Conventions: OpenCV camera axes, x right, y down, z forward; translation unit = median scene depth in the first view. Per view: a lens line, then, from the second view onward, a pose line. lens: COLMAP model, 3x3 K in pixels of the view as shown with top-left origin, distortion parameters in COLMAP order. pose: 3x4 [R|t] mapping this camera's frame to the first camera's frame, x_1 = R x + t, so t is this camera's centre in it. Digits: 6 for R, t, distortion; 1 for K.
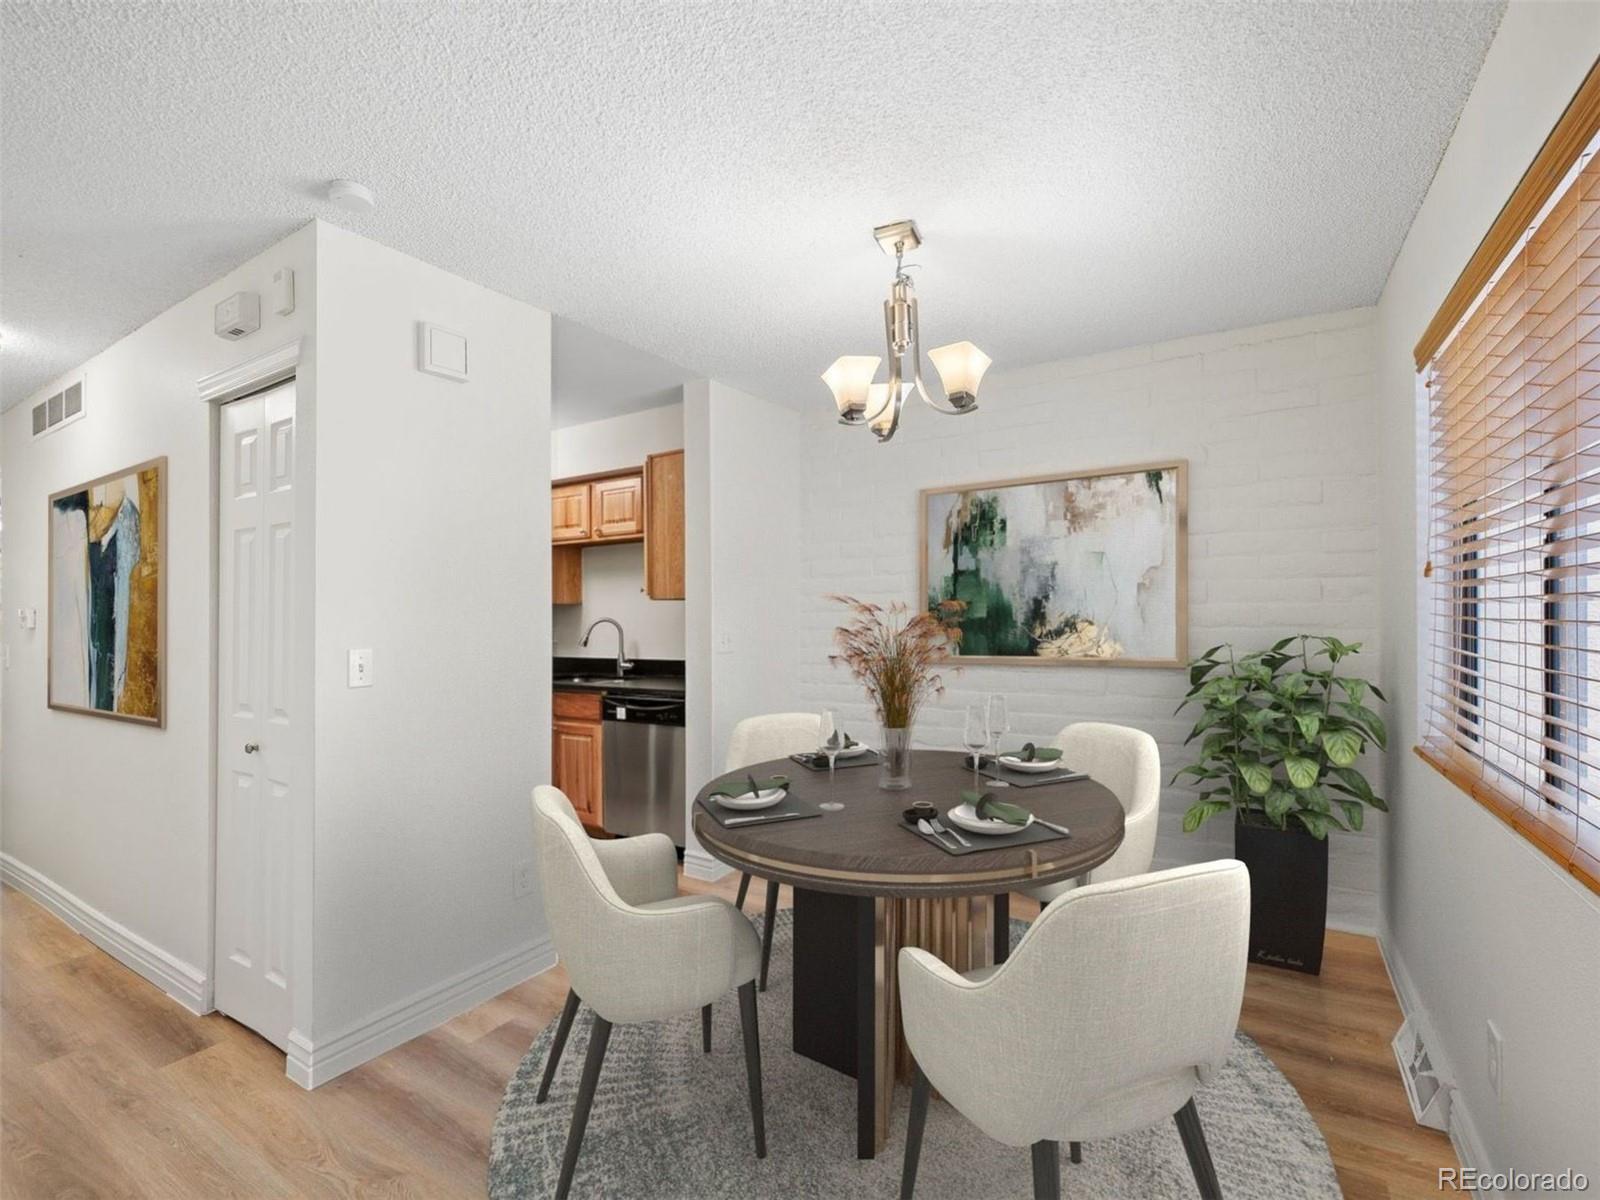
lens RADIAL K [[660.6, 0, 789.2], [0, 660.6, 611.1], [0, 0, 1]] dist [-0.001640, -0.000042]
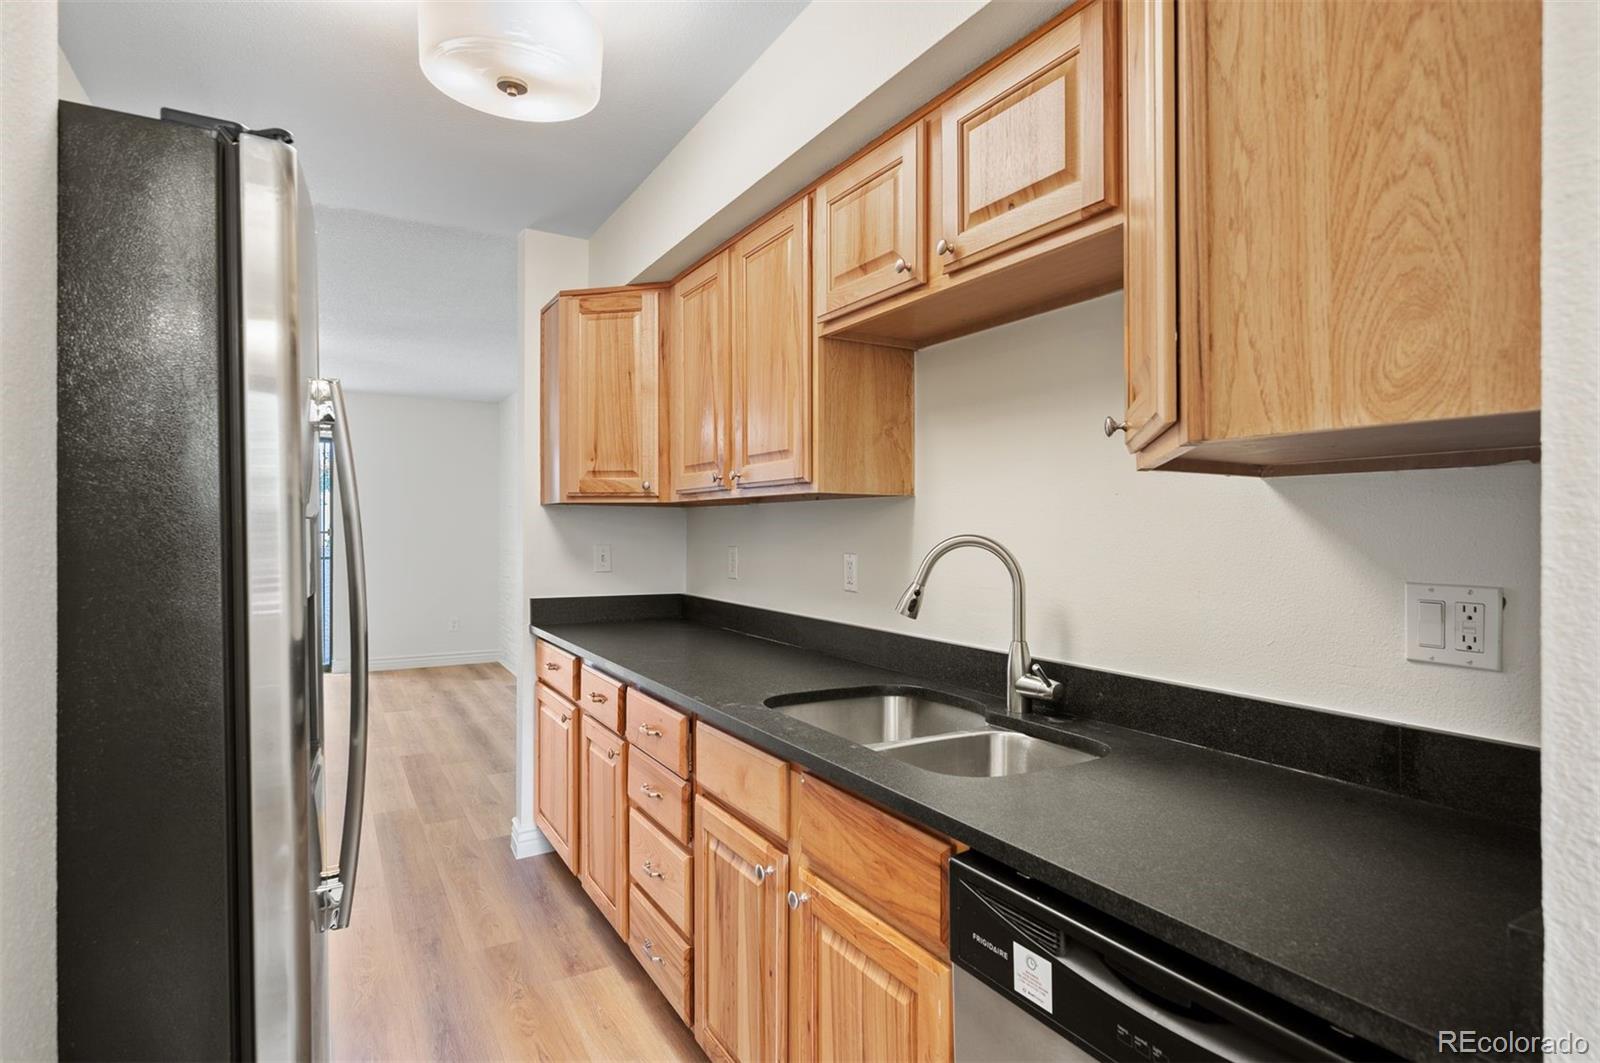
lens RADIAL K [[816.0, 0, 802.5], [0, 816.0, 529.6], [0, 0, 1]] dist [-0.008799, -0.001583]
pose [[0.884746, 0.007444, -0.466013, -0.168264], [-0.004042, 0.999957, 0.008300, 0.005203], [0.466055, -0.005460, 0.884739, 0.618966]]
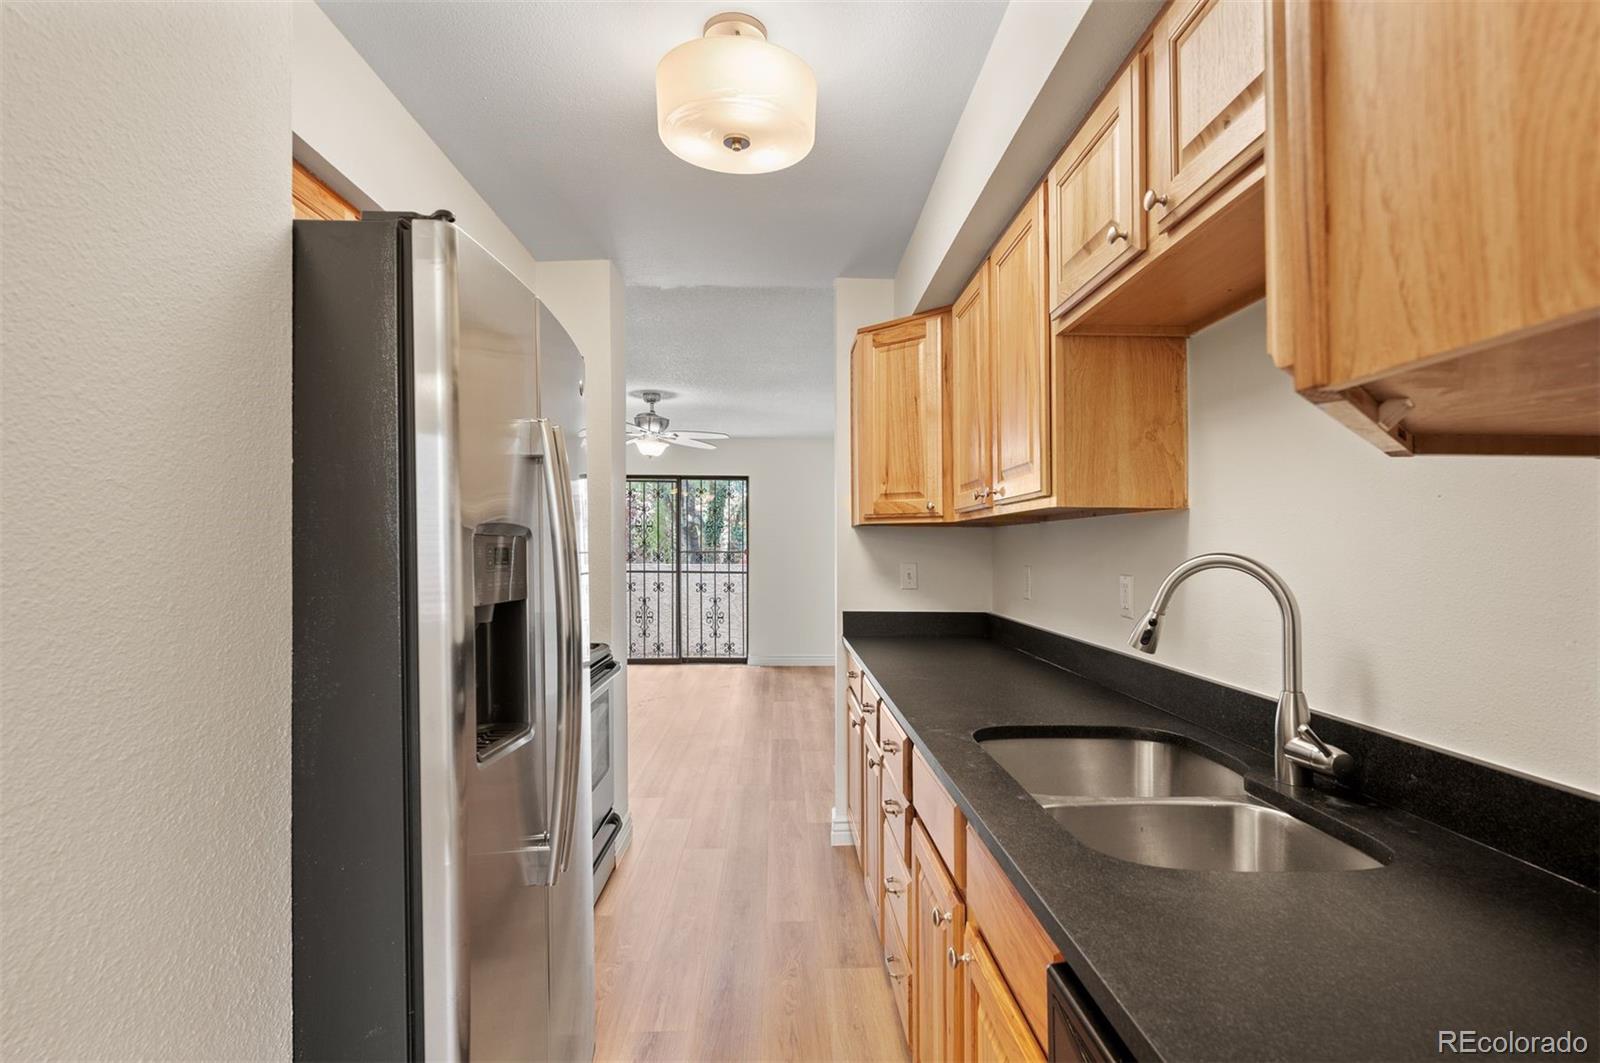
lens RADIAL K [[746.2, 0, 809.6], [0, 746.2, 544.9], [0, 0, 1]] dist [-0.005532, 0.000925]
pose [[0.558091, 0.001830, -0.829778, -0.126351], [-0.001381, 0.999998, 0.001277, 0.007371], [0.829779, 0.000433, 0.558092, 0.719048]]
